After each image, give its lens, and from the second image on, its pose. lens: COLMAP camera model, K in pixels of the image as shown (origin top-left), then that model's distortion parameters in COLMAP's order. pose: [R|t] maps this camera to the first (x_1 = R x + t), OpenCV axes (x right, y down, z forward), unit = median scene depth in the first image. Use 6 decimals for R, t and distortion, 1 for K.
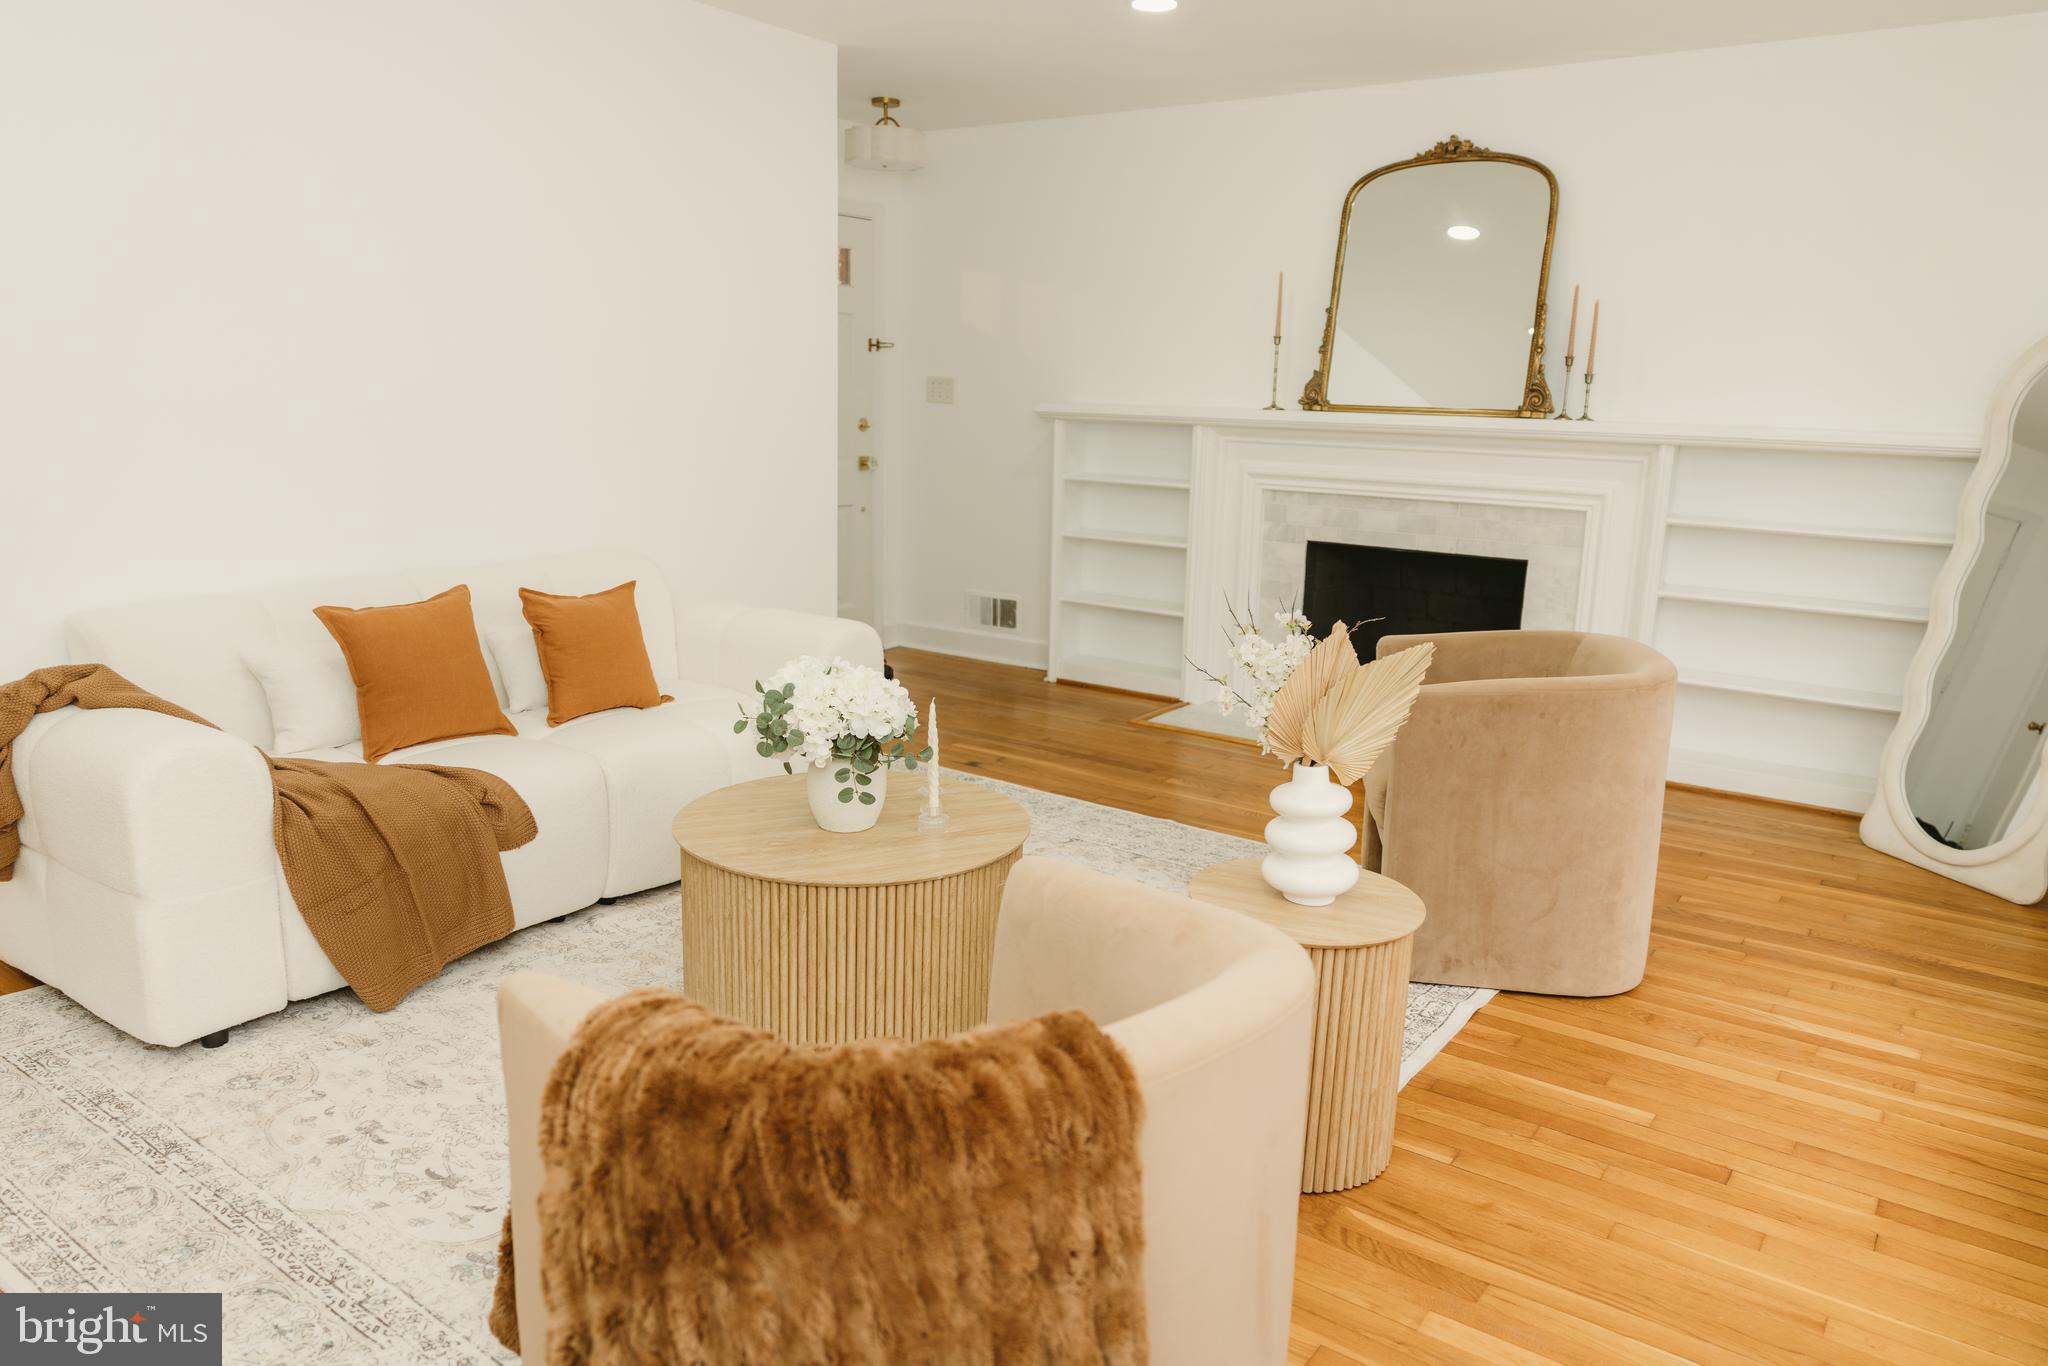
lens RADIAL K [[1394.0, 0, 1020.8], [0, 1394.0, 675.5], [0, 0, 1]] dist [-0.000532, -0.004823]
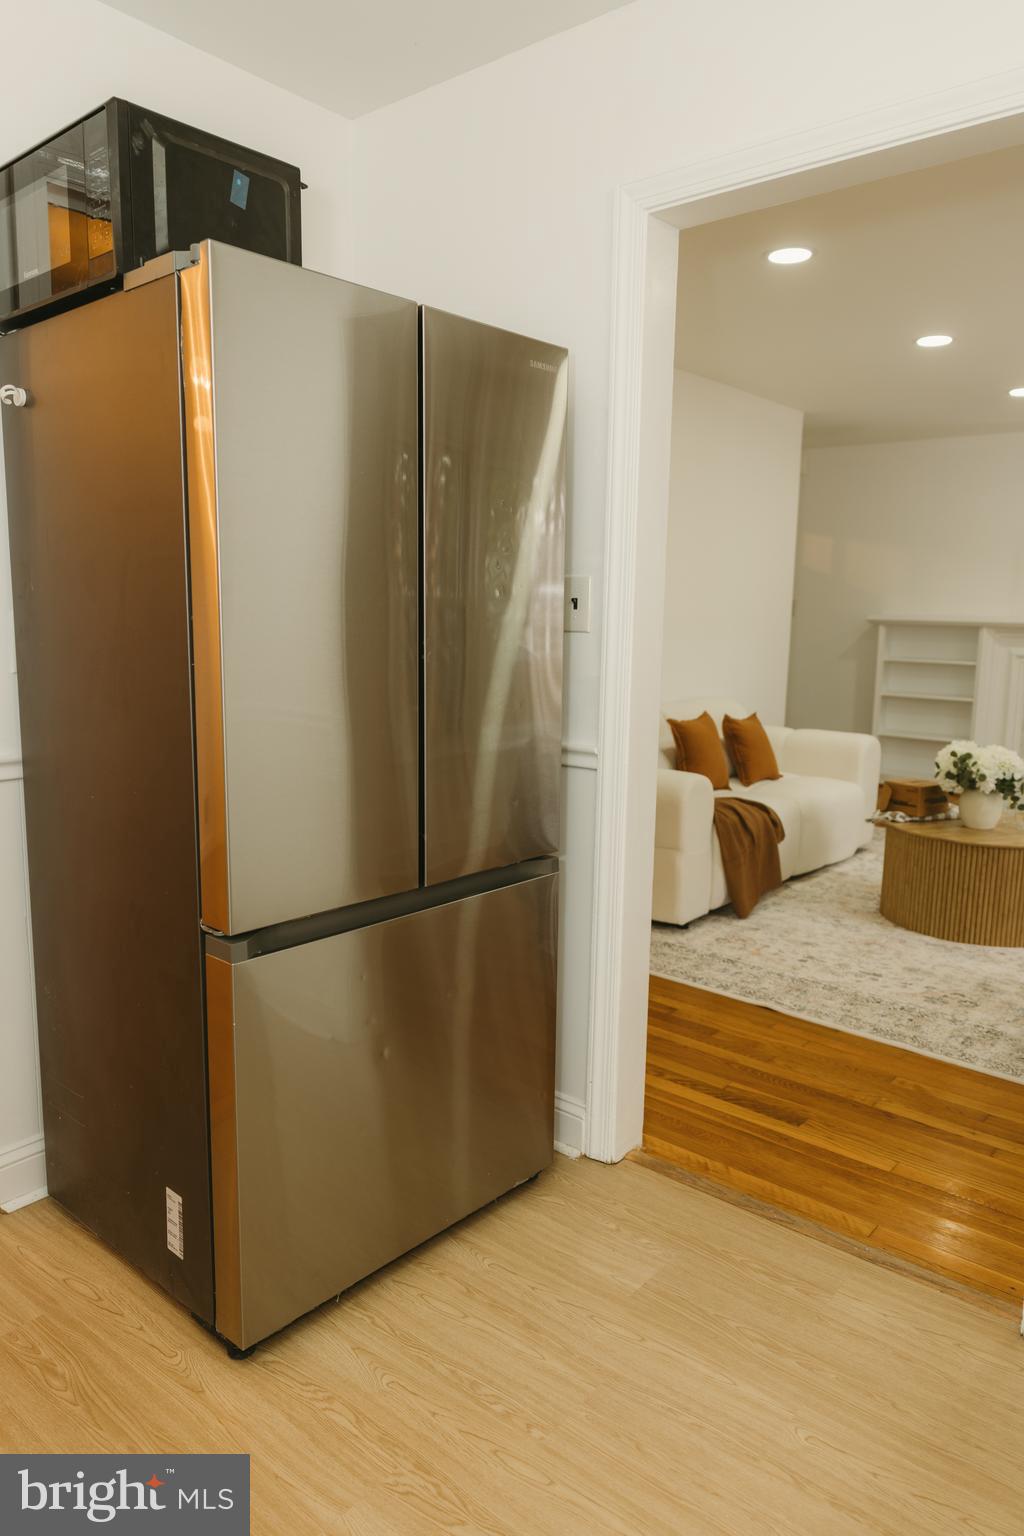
lens RADIAL K [[1045.5, 0, 510.4], [0, 1045.5, 775.7], [0, 0, 1]] dist [-0.000532, -0.004823]
pose [[0.997348, 0.003021, -0.072718, -0.417427], [-0.006089, 0.999098, -0.042018, 0.062106], [0.072525, 0.042349, 0.996467, -0.321551]]
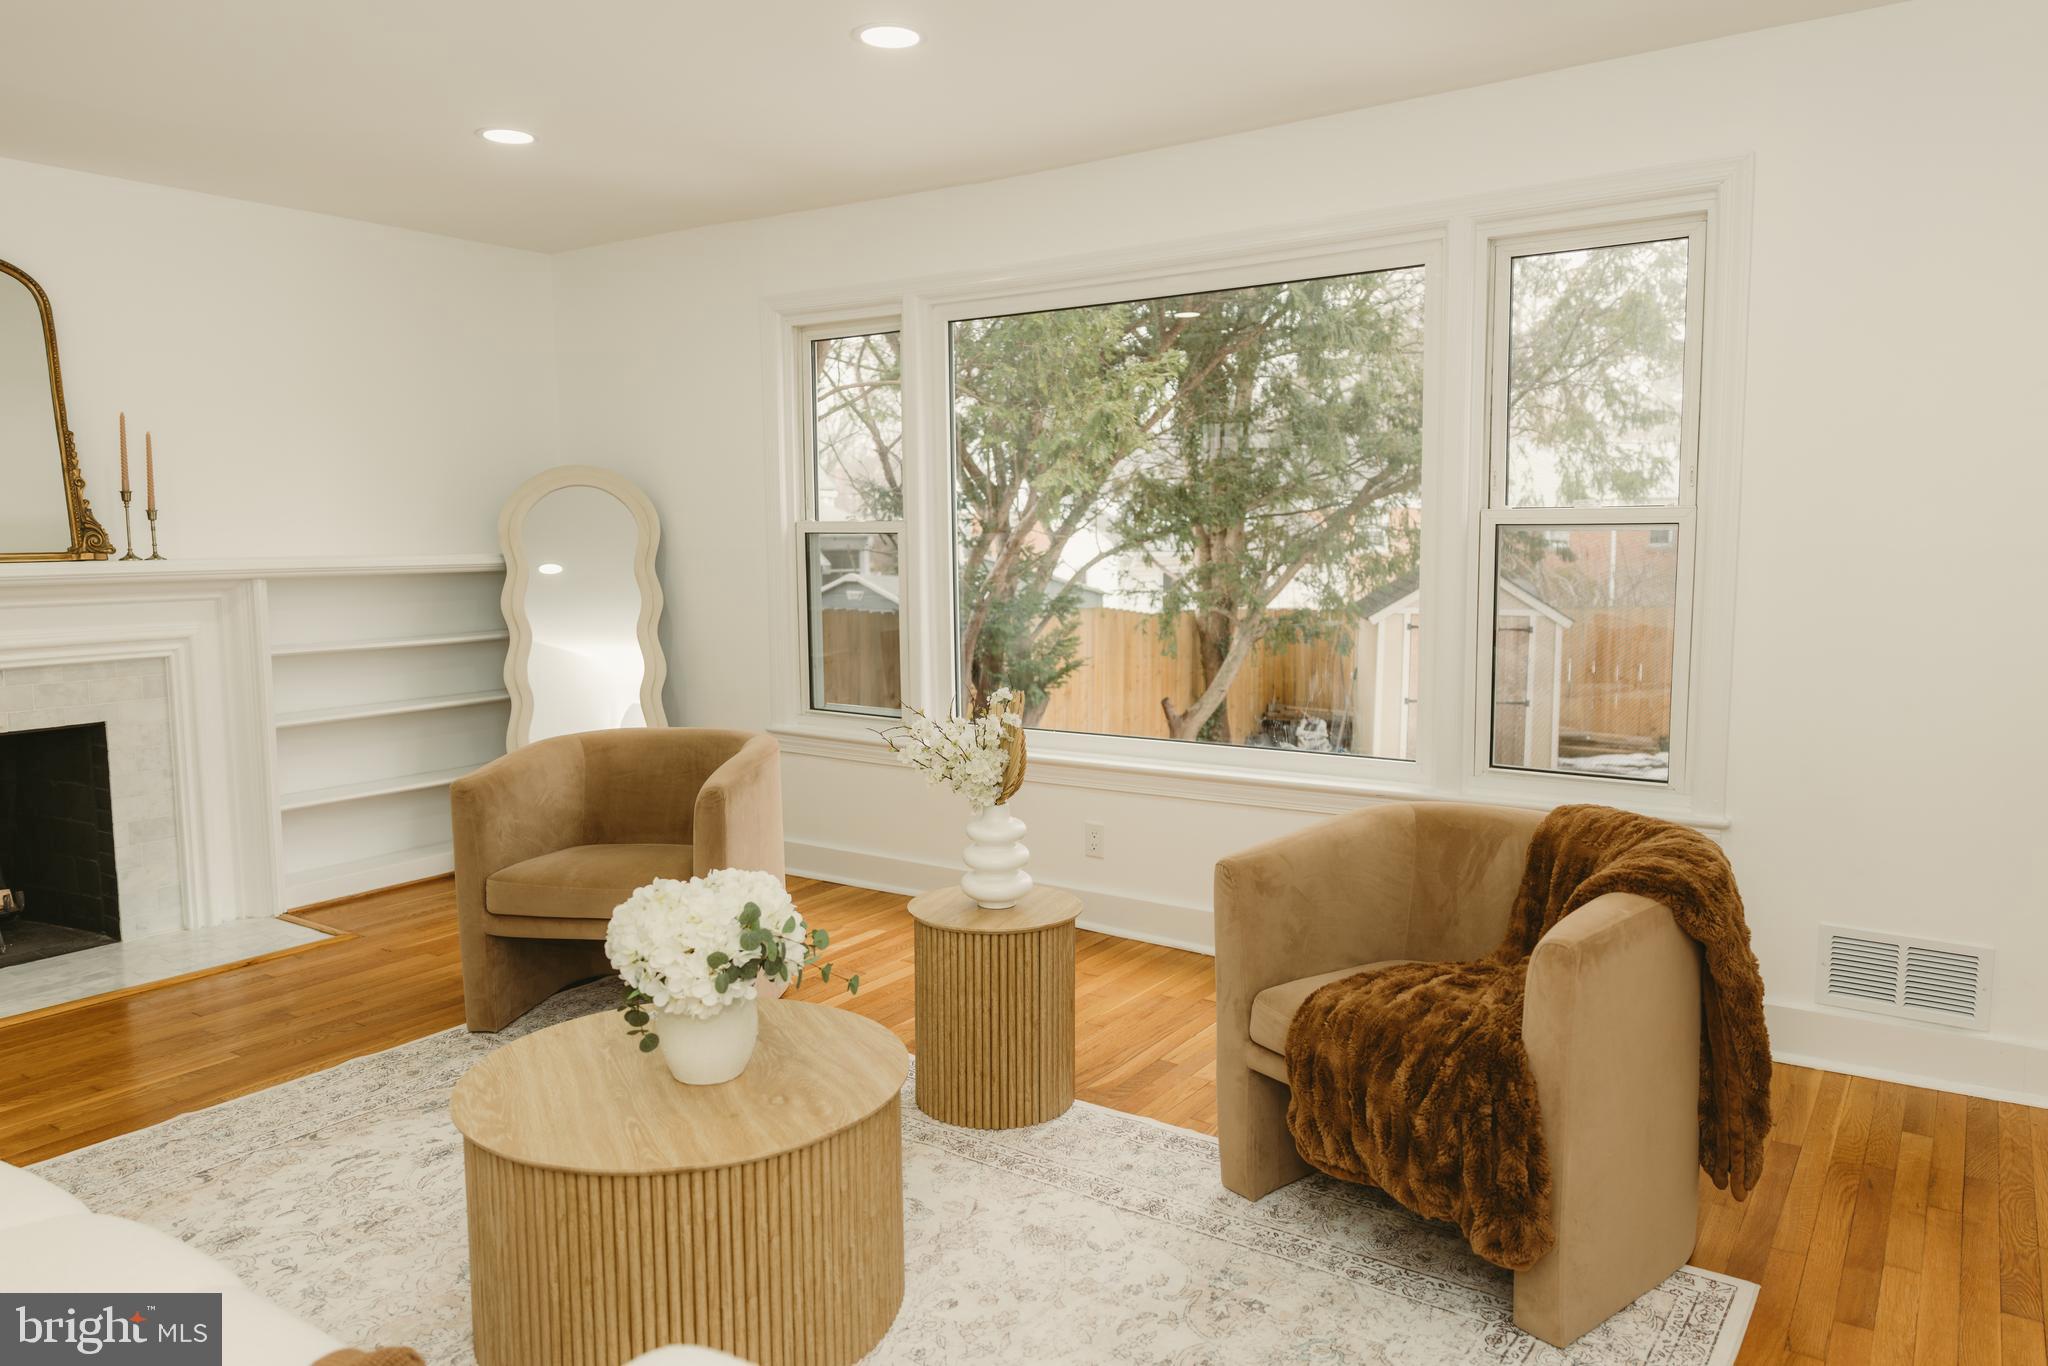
lens RADIAL K [[1394.0, 0, 1026.7], [0, 1394.0, 682.4], [0, 0, 1]] dist [-0.000532, -0.004823]
pose [[-0.025139, -0.133328, 0.990753, -0.552561], [0.212156, 0.967780, 0.135619, -0.111928], [-0.976912, 0.213604, 0.003957, 0.472514]]
